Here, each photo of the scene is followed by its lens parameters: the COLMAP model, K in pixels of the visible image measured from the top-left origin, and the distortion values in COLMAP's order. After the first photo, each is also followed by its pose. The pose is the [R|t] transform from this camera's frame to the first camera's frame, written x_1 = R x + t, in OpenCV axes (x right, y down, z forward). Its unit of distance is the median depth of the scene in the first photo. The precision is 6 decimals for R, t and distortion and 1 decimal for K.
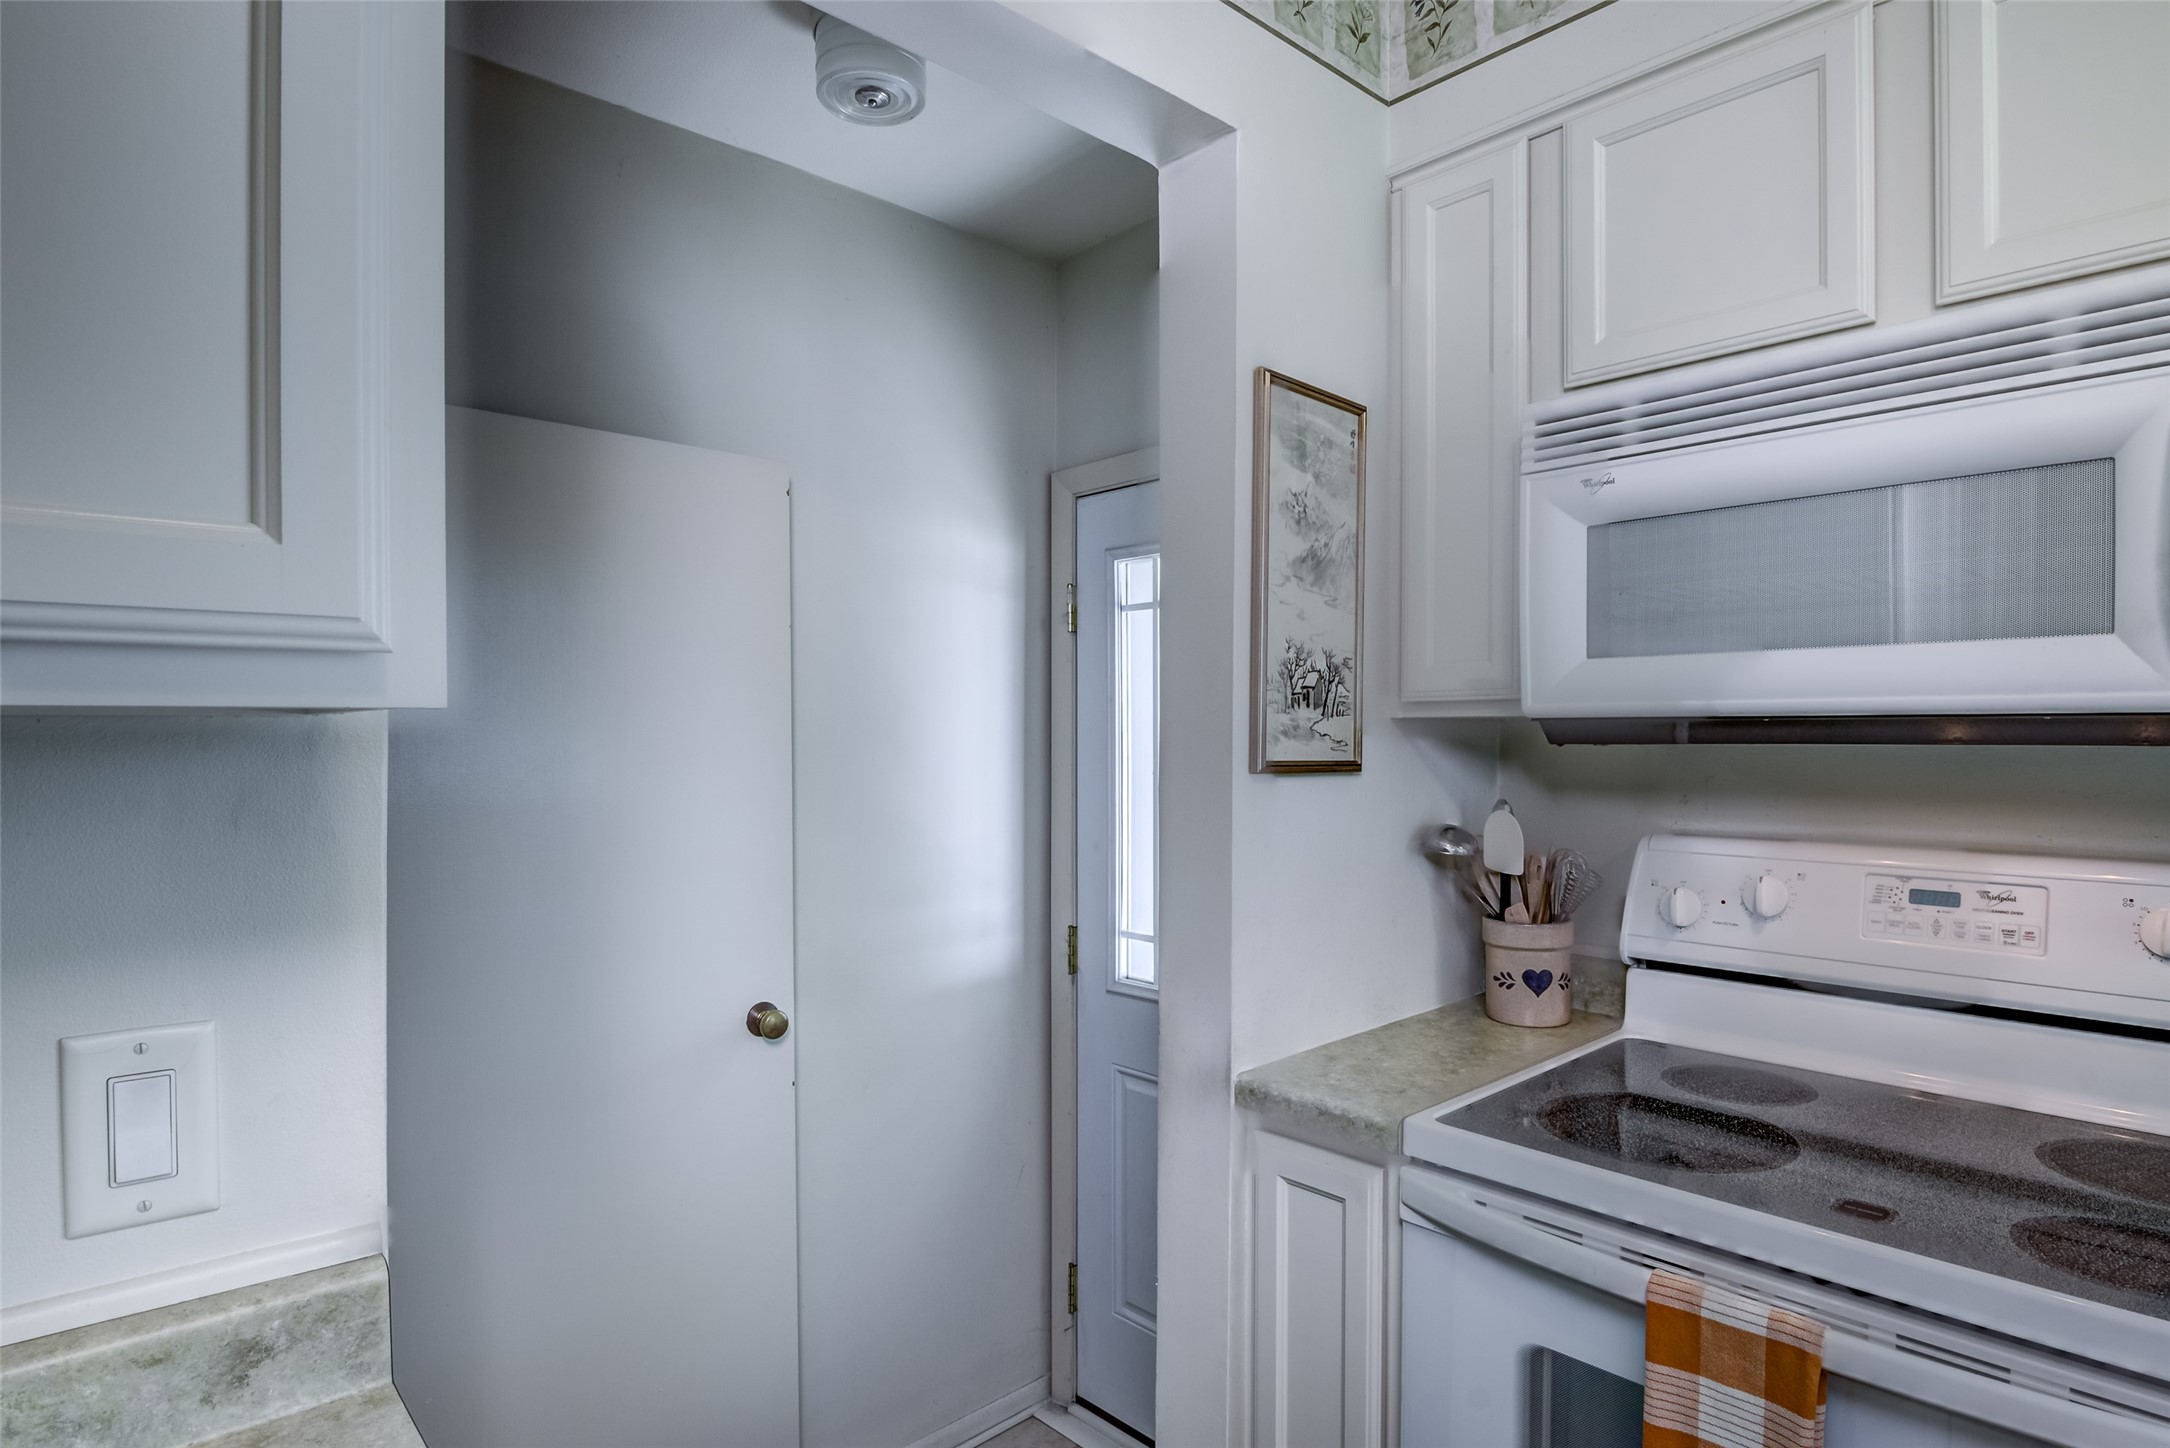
lens RADIAL K [[1158.3, 0, 1085.0], [0, 1158.3, 761.5], [0, 0, 1]] dist [-0.008435, -0.008848]
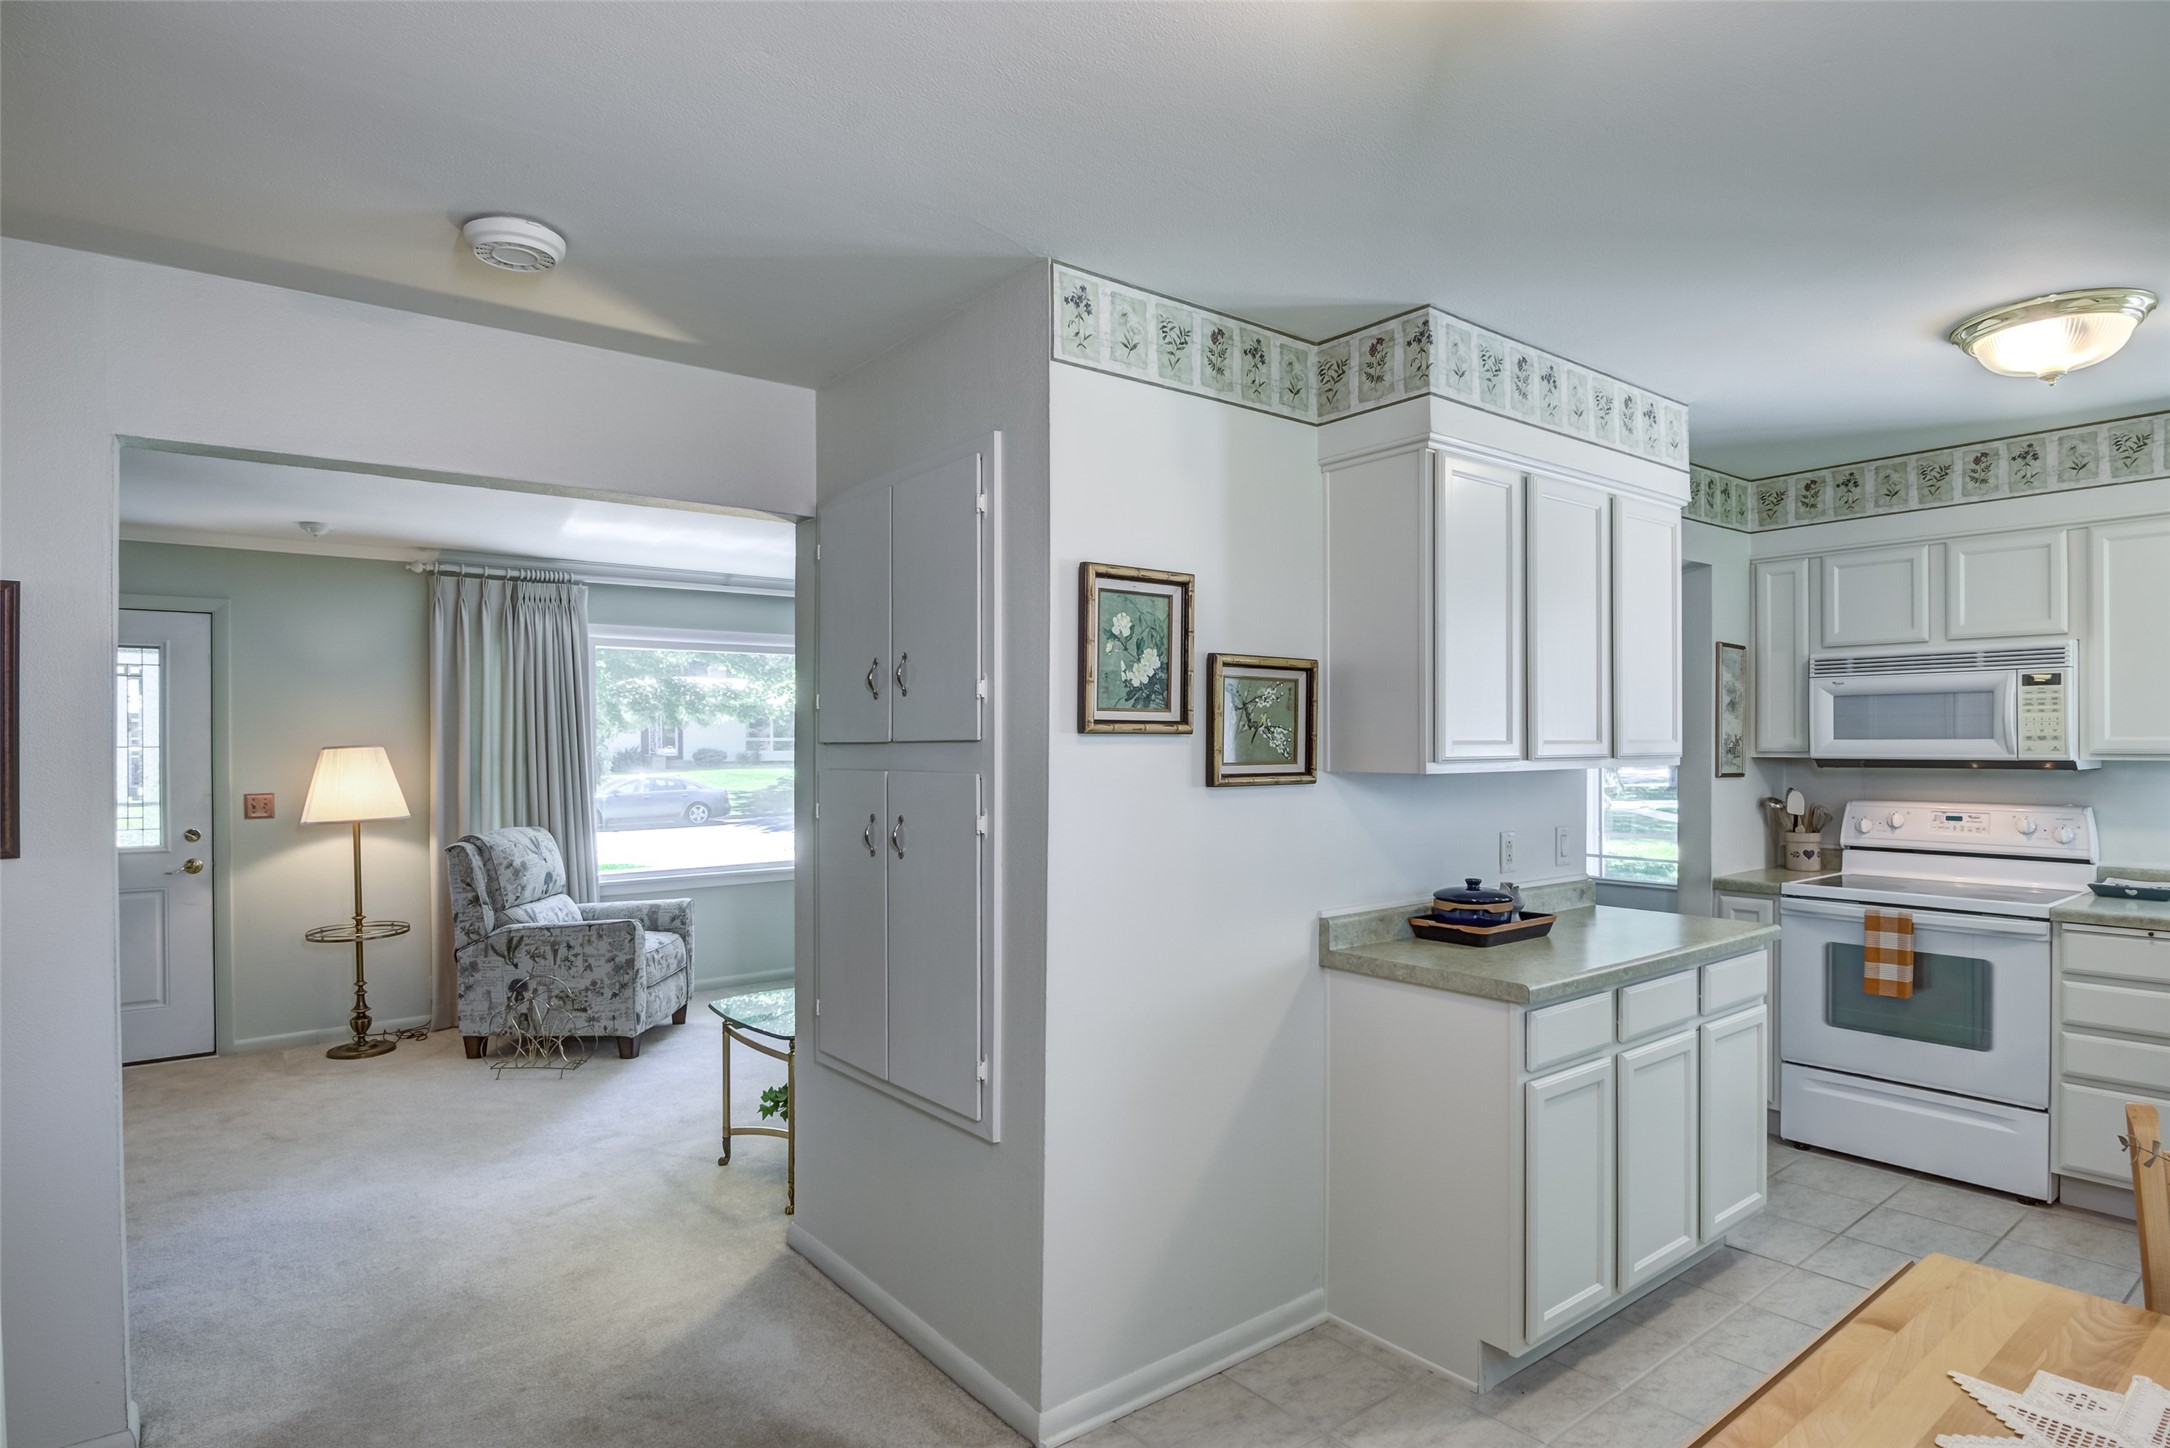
lens RADIAL K [[1158.3, 0, 1095.7], [0, 1158.3, 754.7], [0, 0, 1]] dist [-0.008435, -0.008848]
pose [[0.997080, -0.000429, -0.076367, -1.171552], [-0.000583, 0.999912, -0.013232, -0.007515], [0.076366, 0.013238, 0.996992, -2.001179]]
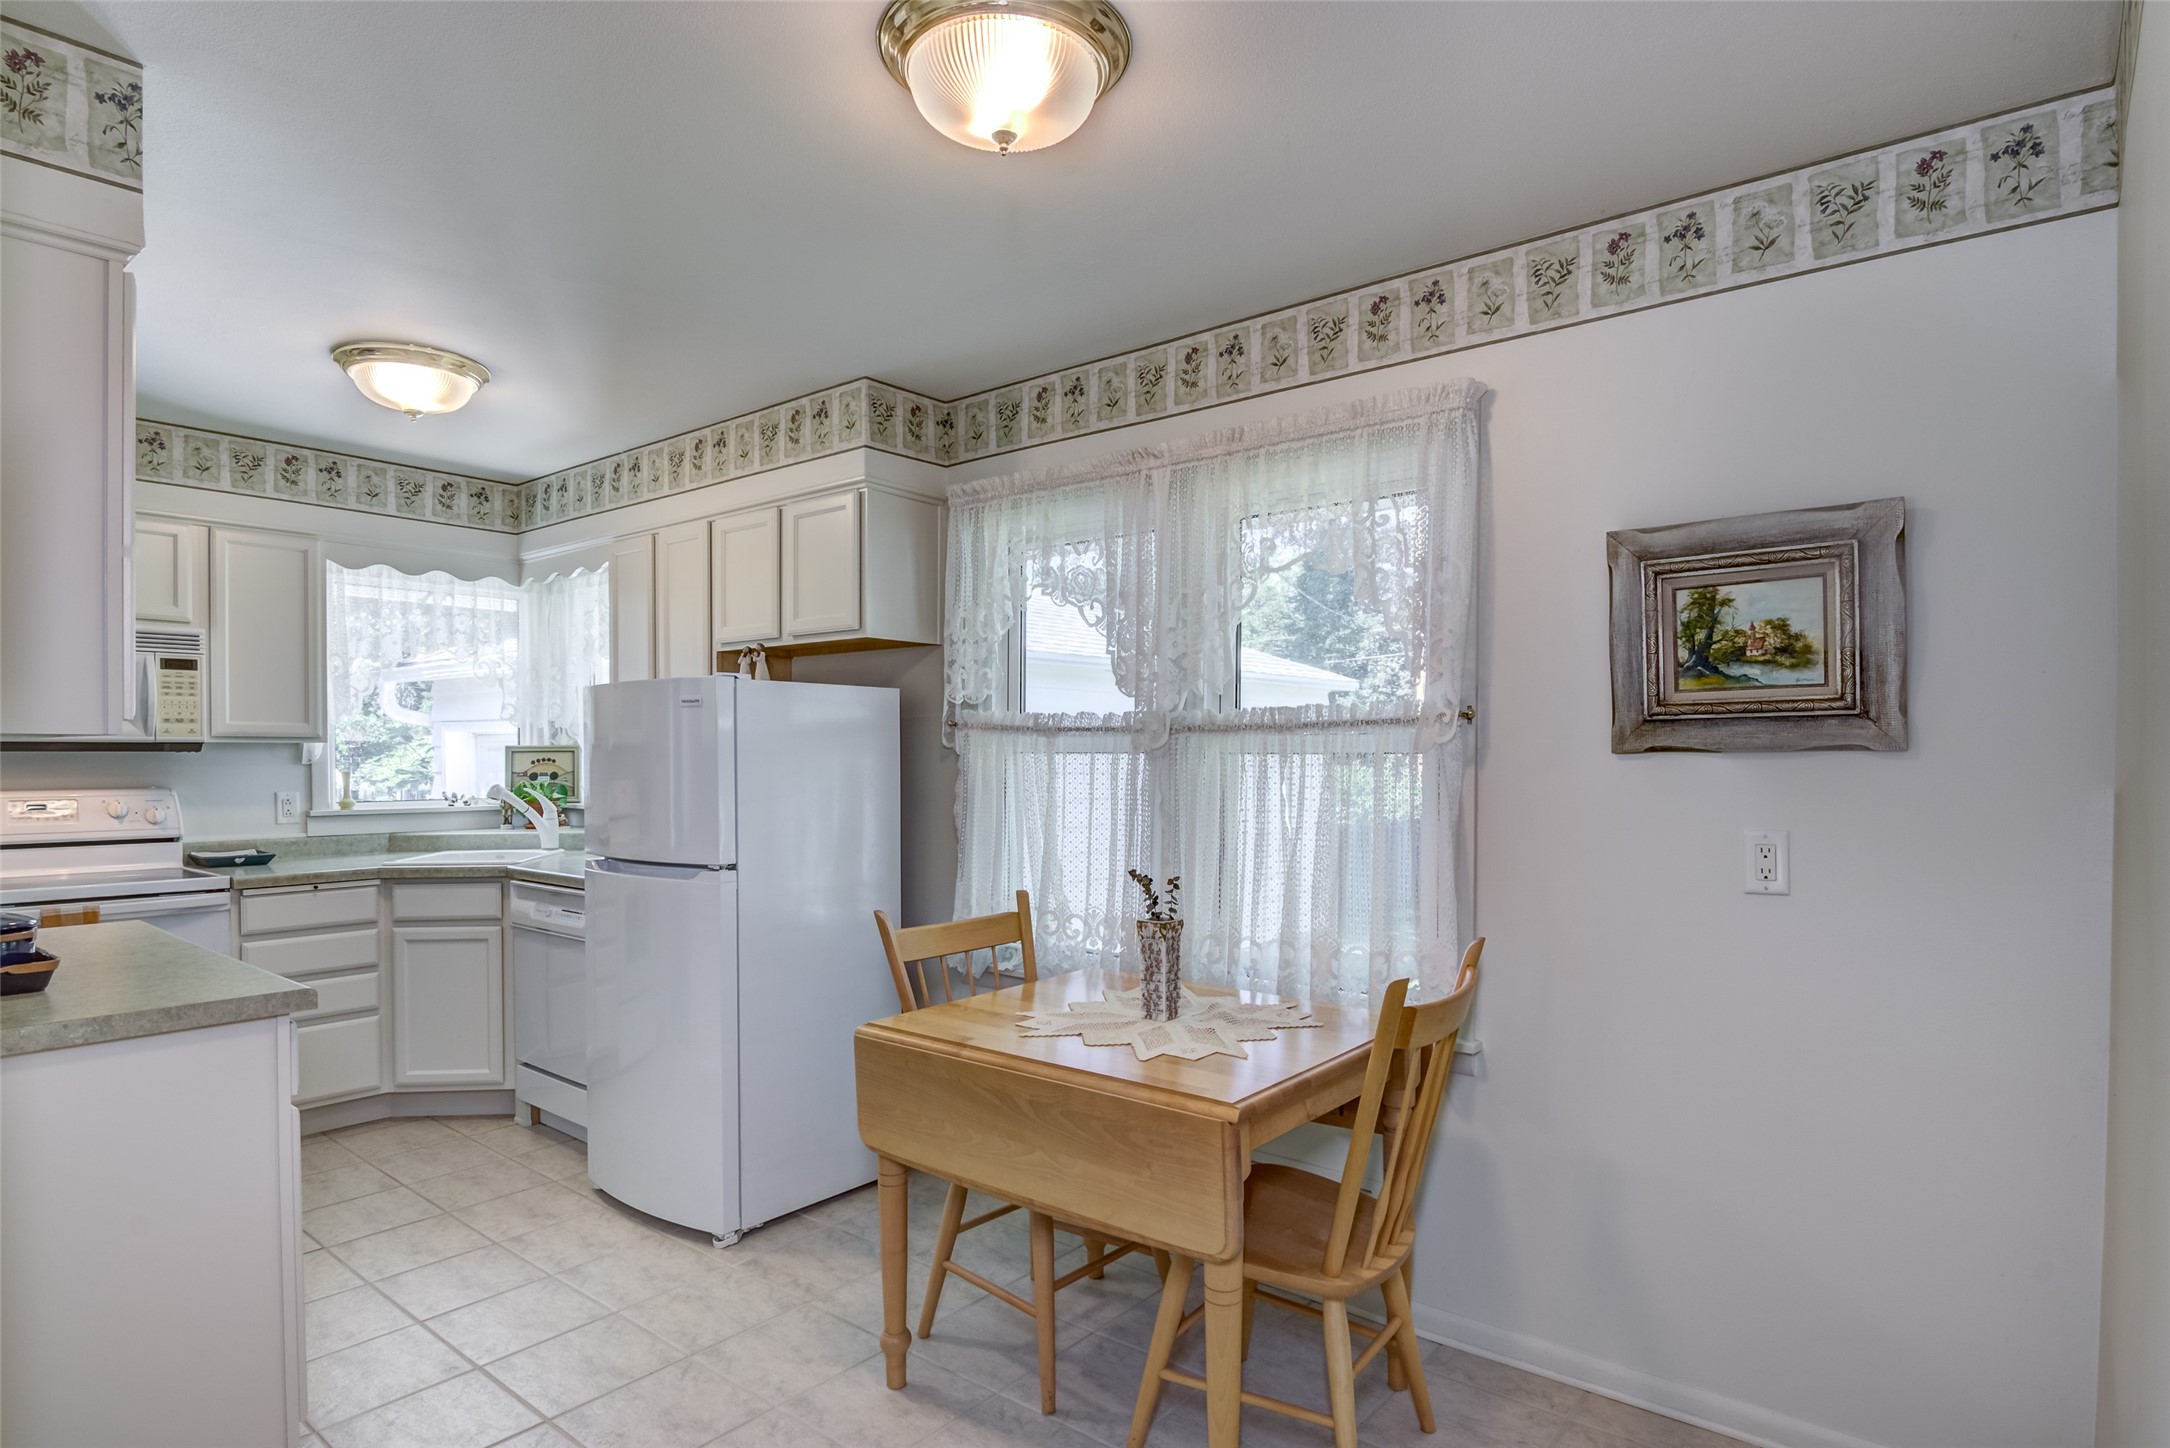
lens RADIAL K [[1158.3, 0, 1094.5], [0, 1158.3, 760.1], [0, 0, 1]] dist [-0.008435, -0.008848]
pose [[-0.145655, -0.004038, 0.989327, -2.160128], [0.024425, 0.999672, 0.007677, 0.041599], [-0.989034, 0.025282, -0.145509, -1.035666]]
